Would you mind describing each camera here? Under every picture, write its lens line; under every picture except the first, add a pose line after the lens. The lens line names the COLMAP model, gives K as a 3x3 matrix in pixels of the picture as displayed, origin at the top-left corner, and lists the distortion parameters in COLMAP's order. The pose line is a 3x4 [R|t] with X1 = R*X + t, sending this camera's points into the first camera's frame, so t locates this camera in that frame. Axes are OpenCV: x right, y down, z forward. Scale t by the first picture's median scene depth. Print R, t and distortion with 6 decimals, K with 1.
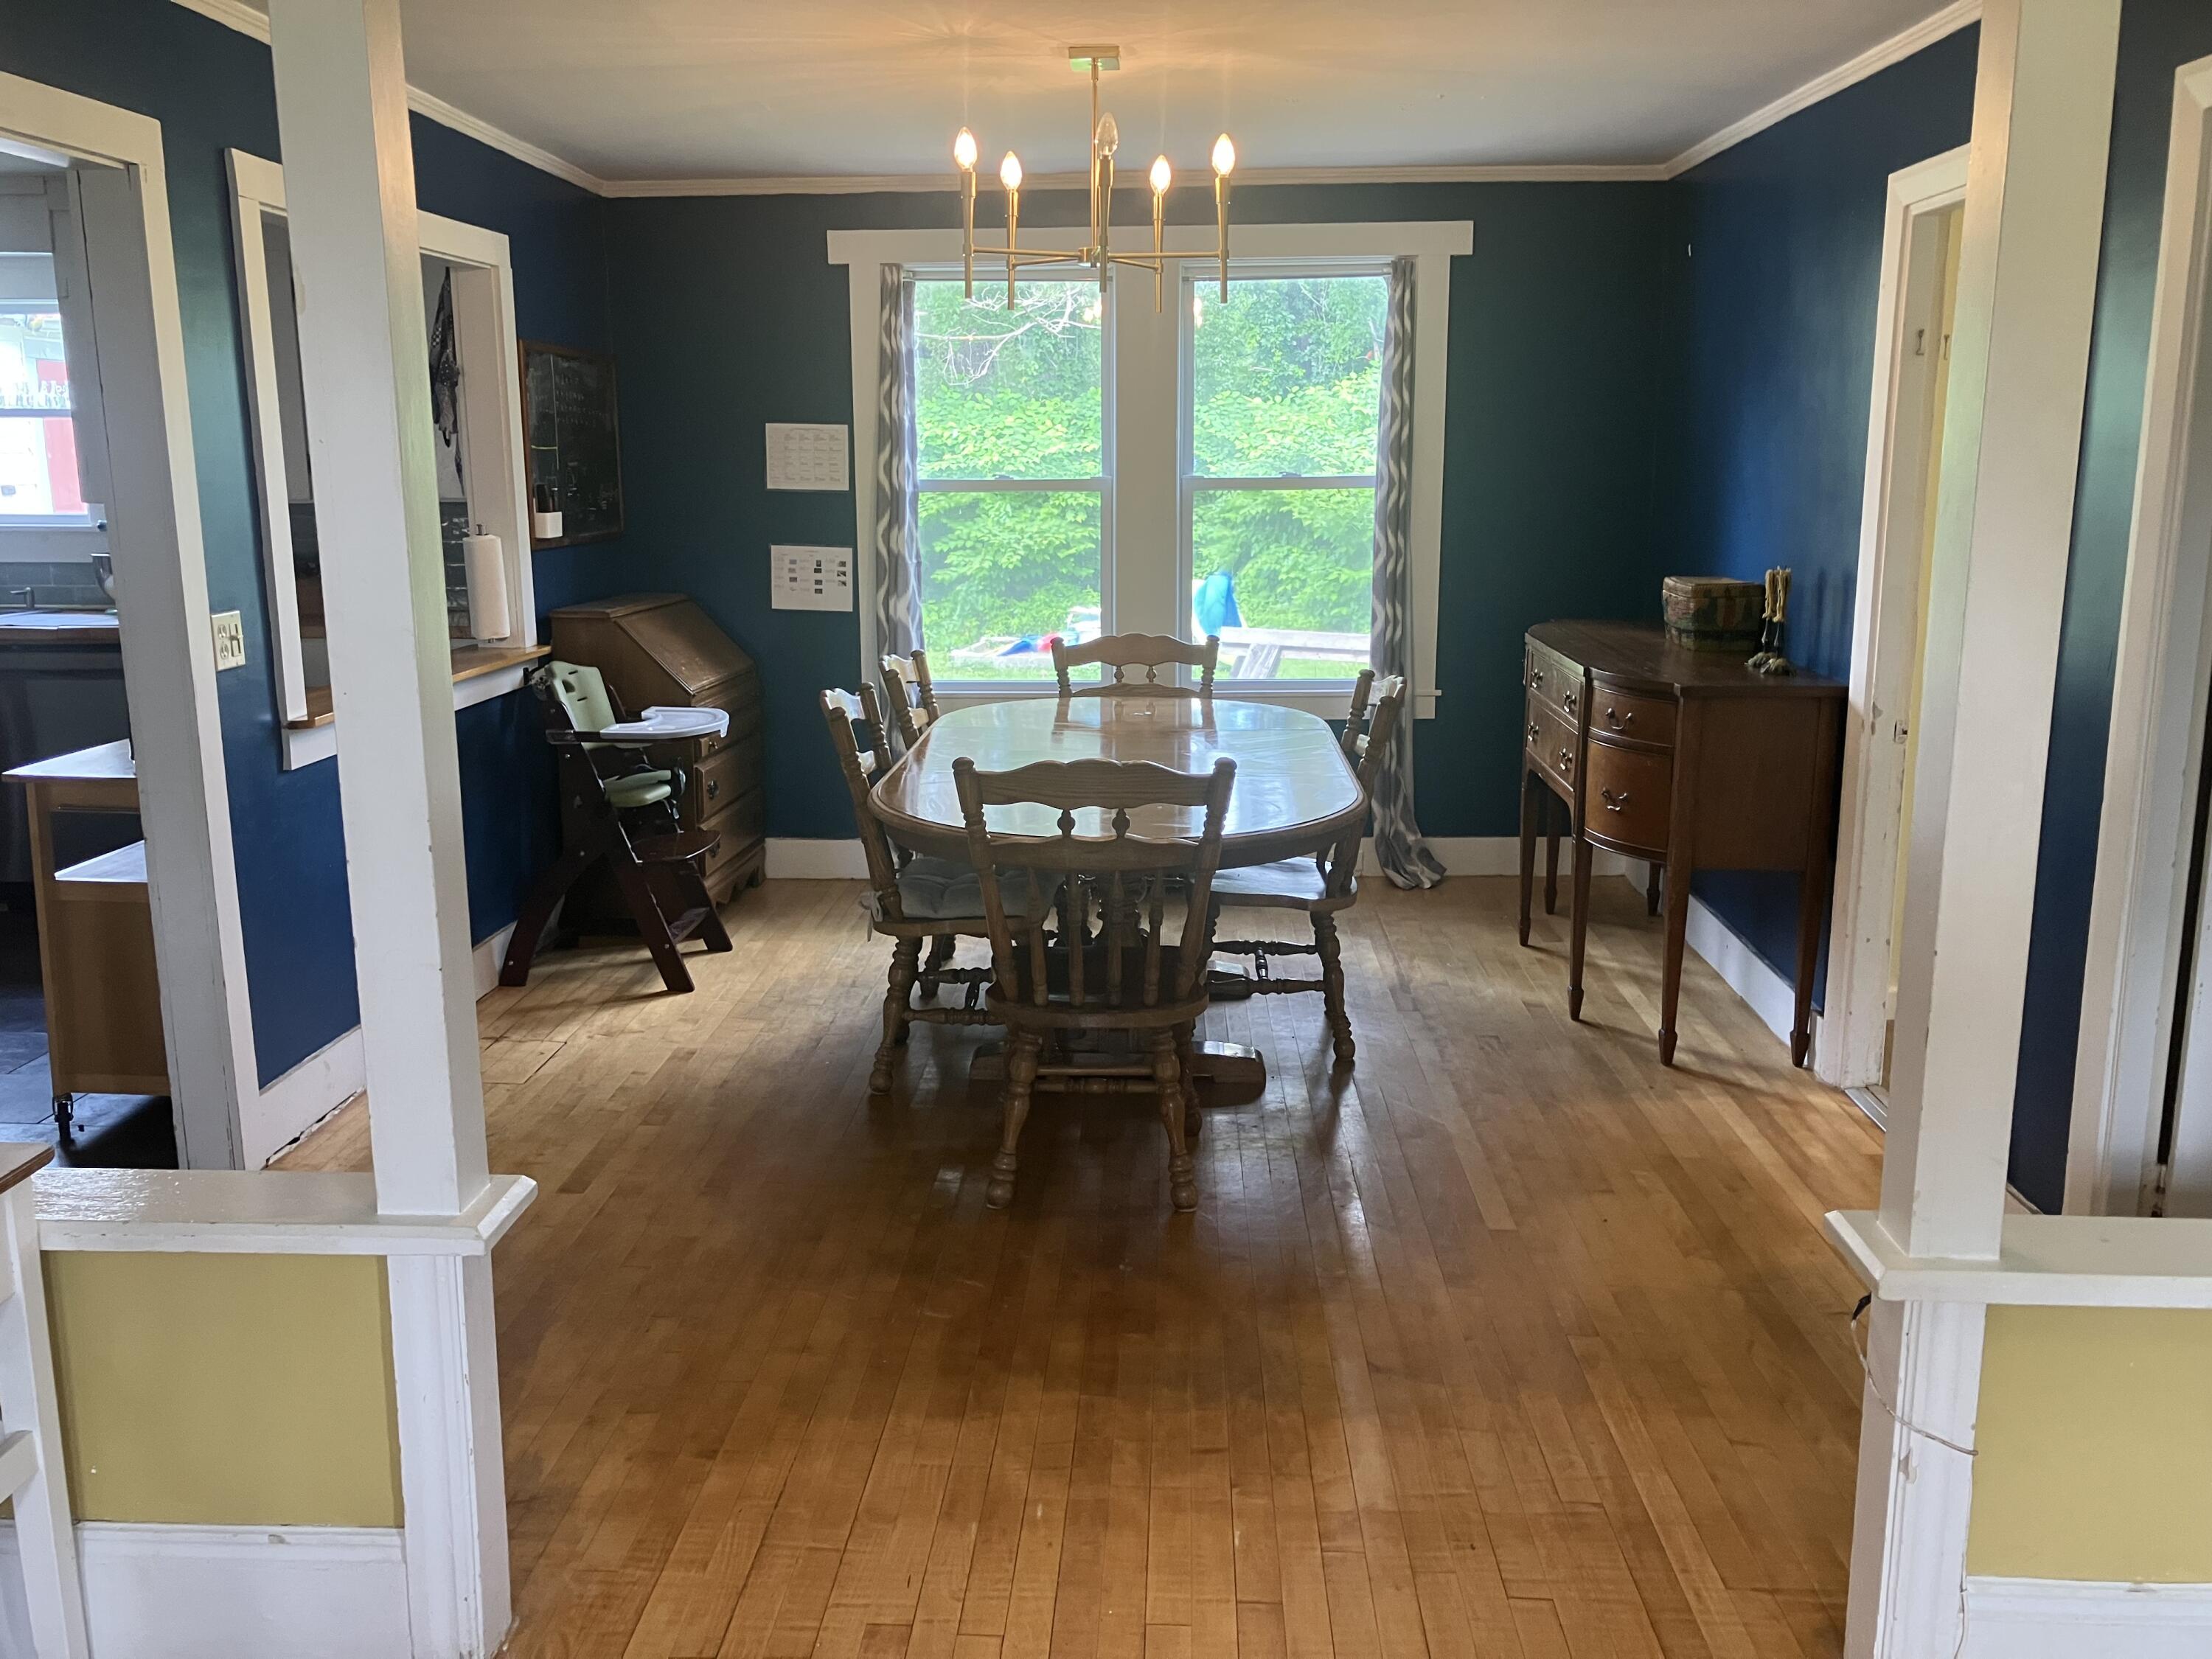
lens RADIAL K [[1813.4, 0, 1106.0], [0, 1813.4, 829.5], [0, 0, 1]] dist [0.099567, -0.228633]
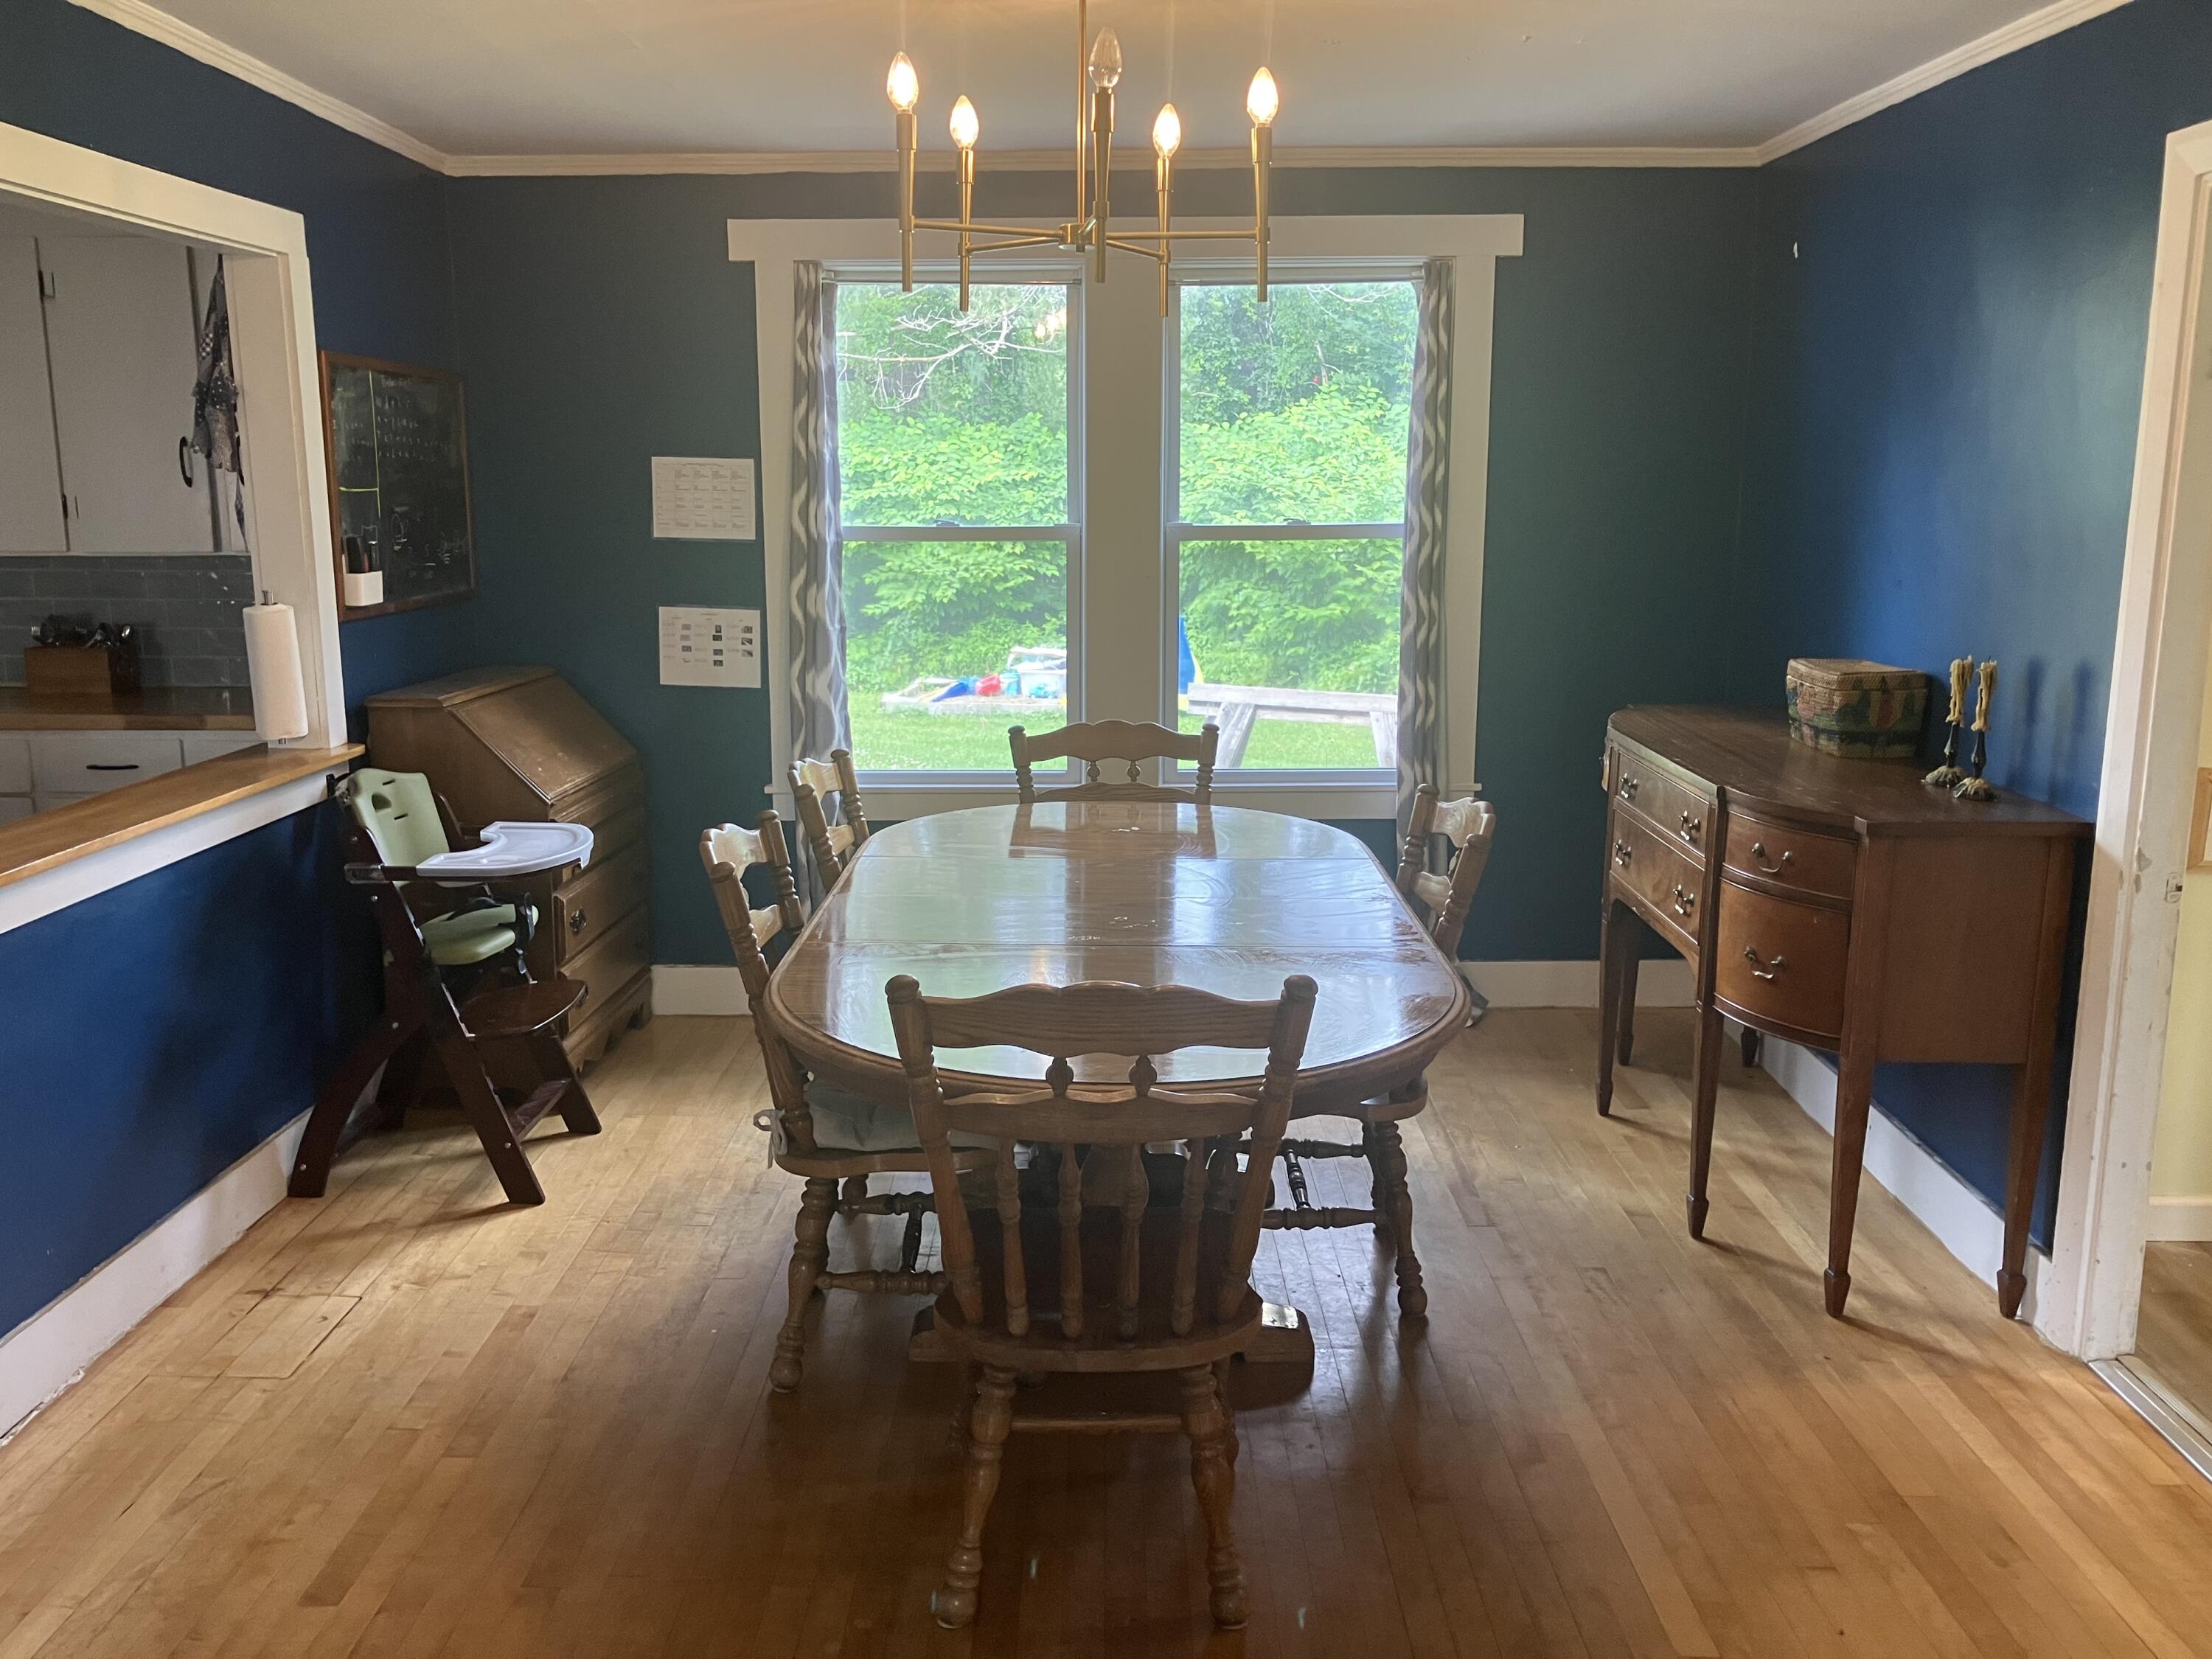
lens RADIAL K [[1828.8, 0, 1102.5], [0, 1828.8, 843.3], [0, 0, 1]] dist [0.028882, -0.013151]
pose [[0.999390, -0.002800, 0.034803, -0.019140], [0.003032, 0.999973, -0.006619, -0.055078], [-0.034783, 0.006721, 0.999372, 0.221155]]
